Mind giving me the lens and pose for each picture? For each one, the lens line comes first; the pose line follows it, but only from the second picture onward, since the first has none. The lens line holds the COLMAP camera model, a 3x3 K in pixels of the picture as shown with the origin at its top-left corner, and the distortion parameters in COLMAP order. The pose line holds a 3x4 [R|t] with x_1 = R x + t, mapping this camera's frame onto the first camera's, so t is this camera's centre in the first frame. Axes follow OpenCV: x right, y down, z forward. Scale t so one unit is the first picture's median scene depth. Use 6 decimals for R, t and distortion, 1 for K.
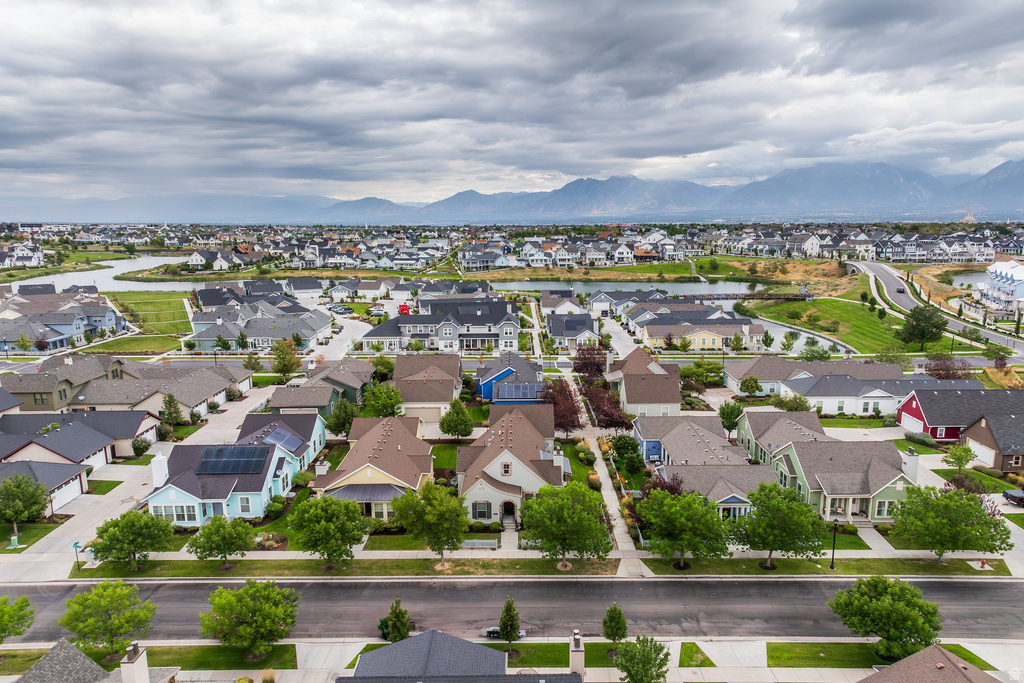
lens RADIAL K [[715.1, 0, 512.0], [0, 715.1, 341.5], [0, 0, 1]] dist [0.009862, -0.000176]
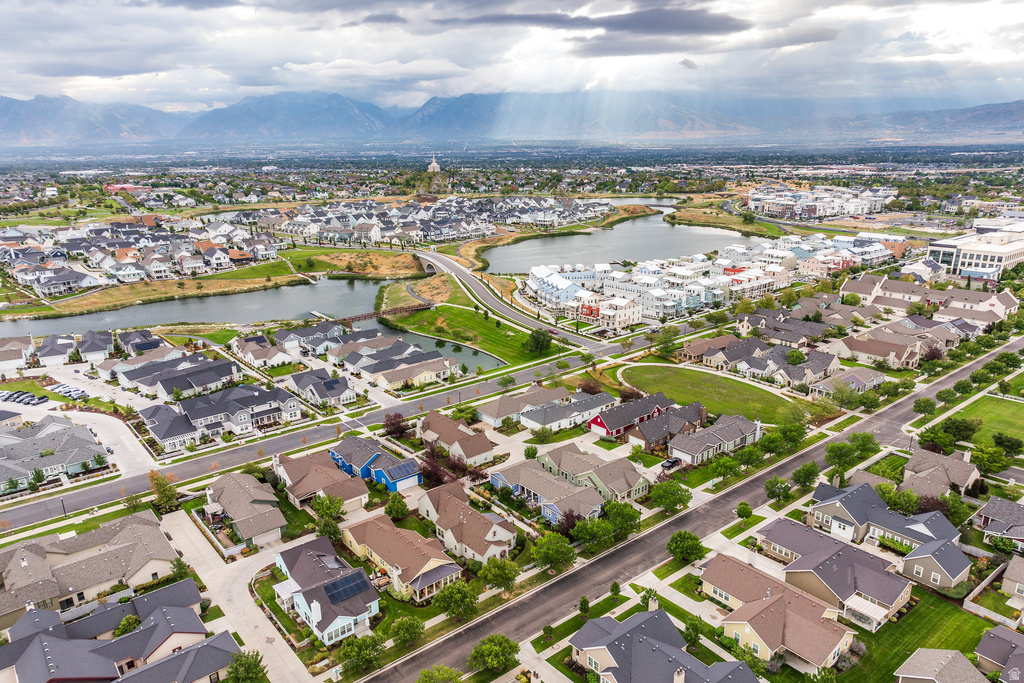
lens RADIAL K [[715.1, 0, 512.0], [0, 715.1, 341.5], [0, 0, 1]] dist [0.009862, -0.000176]
pose [[0.765350, -0.181718, 0.617429, -0.189081], [0.119073, 0.982732, 0.141633, -0.104220], [-0.632504, -0.034880, 0.773771, -0.079668]]
